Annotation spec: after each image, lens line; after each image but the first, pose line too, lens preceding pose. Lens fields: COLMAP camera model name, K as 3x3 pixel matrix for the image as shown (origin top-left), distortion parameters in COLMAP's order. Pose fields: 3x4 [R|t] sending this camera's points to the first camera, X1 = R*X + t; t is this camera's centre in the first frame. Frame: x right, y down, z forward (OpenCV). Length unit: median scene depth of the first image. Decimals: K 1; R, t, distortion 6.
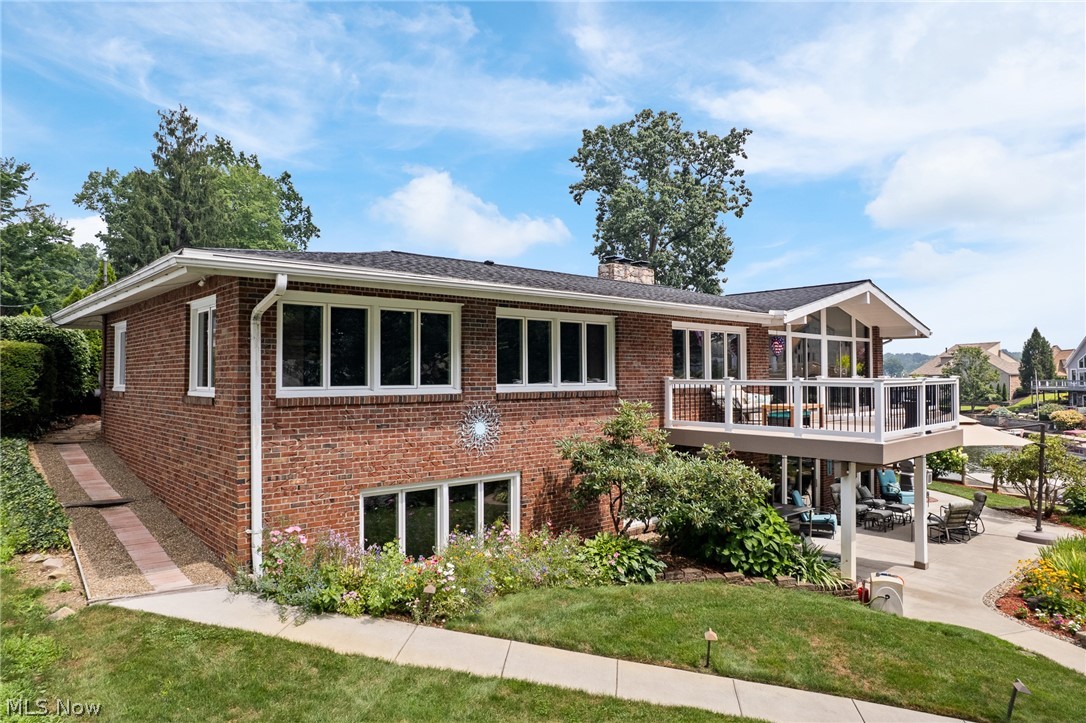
lens RADIAL K [[703.9, 0, 543.0], [0, 703.9, 361.5], [0, 0, 1]] dist [-0.064104, 0.059332]
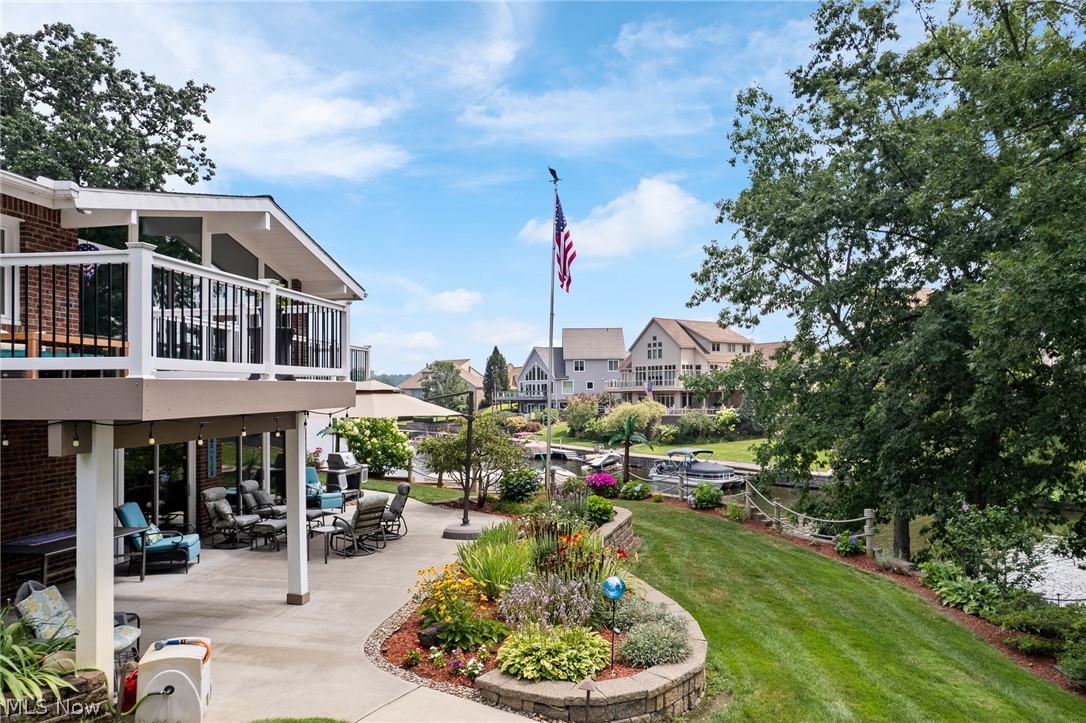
lens RADIAL K [[703.9, 0, 543.0], [0, 703.9, 361.5], [0, 0, 1]] dist [-0.064104, 0.059332]
pose [[0.777665, 0.023090, 0.628254, 0.088126], [-0.002987, 0.999450, -0.033035, 0.027062], [-0.628671, 0.023813, 0.777307, 0.099476]]
